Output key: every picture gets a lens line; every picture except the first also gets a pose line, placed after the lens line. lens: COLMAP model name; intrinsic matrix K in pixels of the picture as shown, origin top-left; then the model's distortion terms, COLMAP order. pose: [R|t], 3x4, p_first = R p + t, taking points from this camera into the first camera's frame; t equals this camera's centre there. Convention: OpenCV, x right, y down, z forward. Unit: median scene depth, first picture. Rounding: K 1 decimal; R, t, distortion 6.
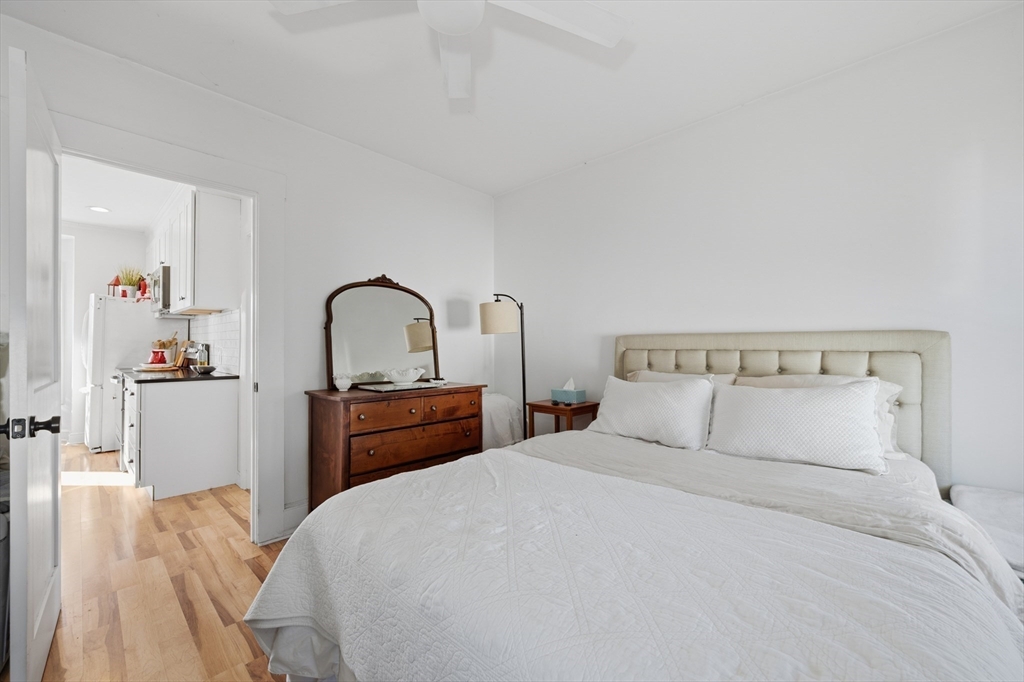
lens RADIAL K [[409.8, 0, 508.5], [0, 409.8, 345.8], [0, 0, 1]] dist [-0.001650, -0.000044]
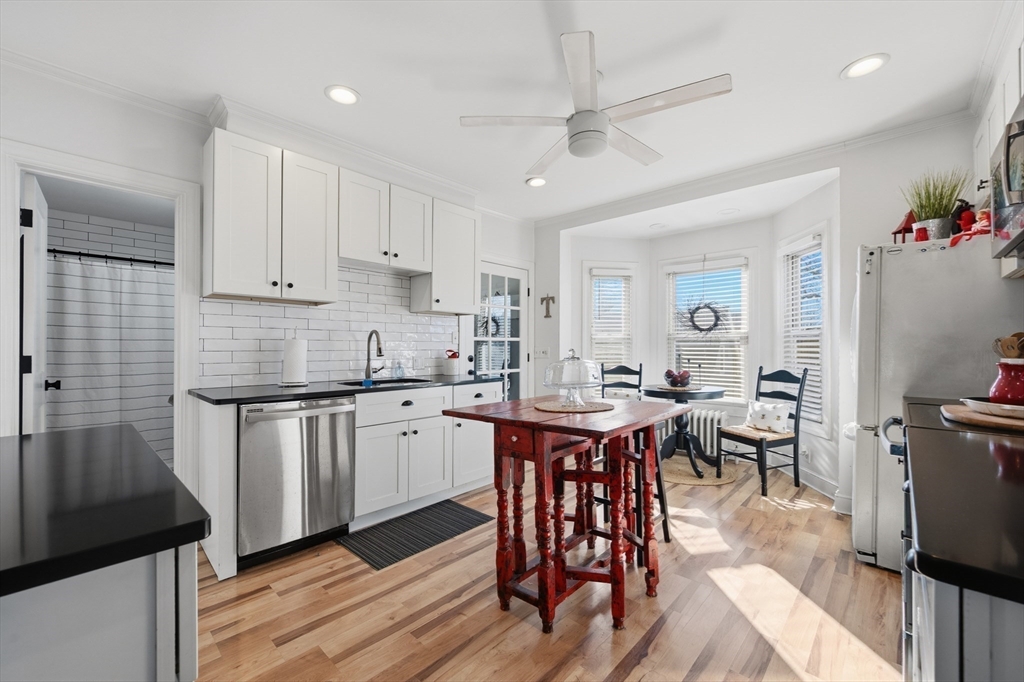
lens RADIAL K [[409.8, 0, 509.0], [0, 409.8, 343.9], [0, 0, 1]] dist [-0.001650, -0.000044]
pose [[0.003485, -0.005501, -0.999979, -0.508894], [0.005860, 0.999968, -0.005480, -0.004841], [0.999977, -0.005841, 0.003517, 0.563787]]
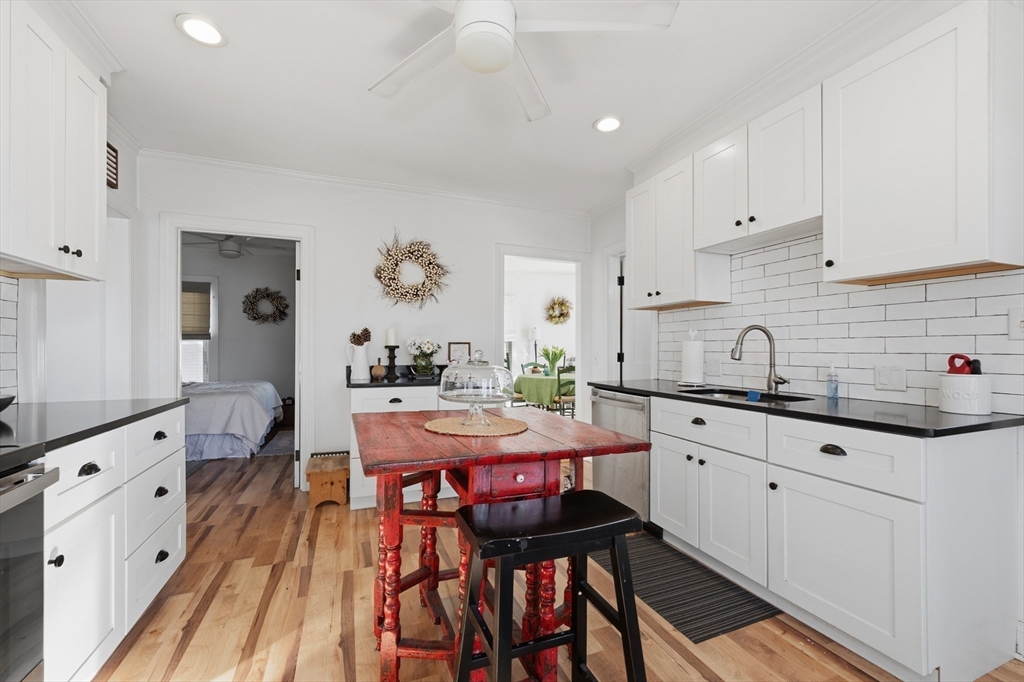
lens RADIAL K [[409.8, 0, 509.1], [0, 409.8, 349.8], [0, 0, 1]] dist [-0.001650, -0.000044]
pose [[-0.907718, 0.000824, 0.419581, -1.161353], [0.000301, 0.999999, -0.001314, -0.001847], [-0.419581, -0.001067, -0.907717, 0.955495]]
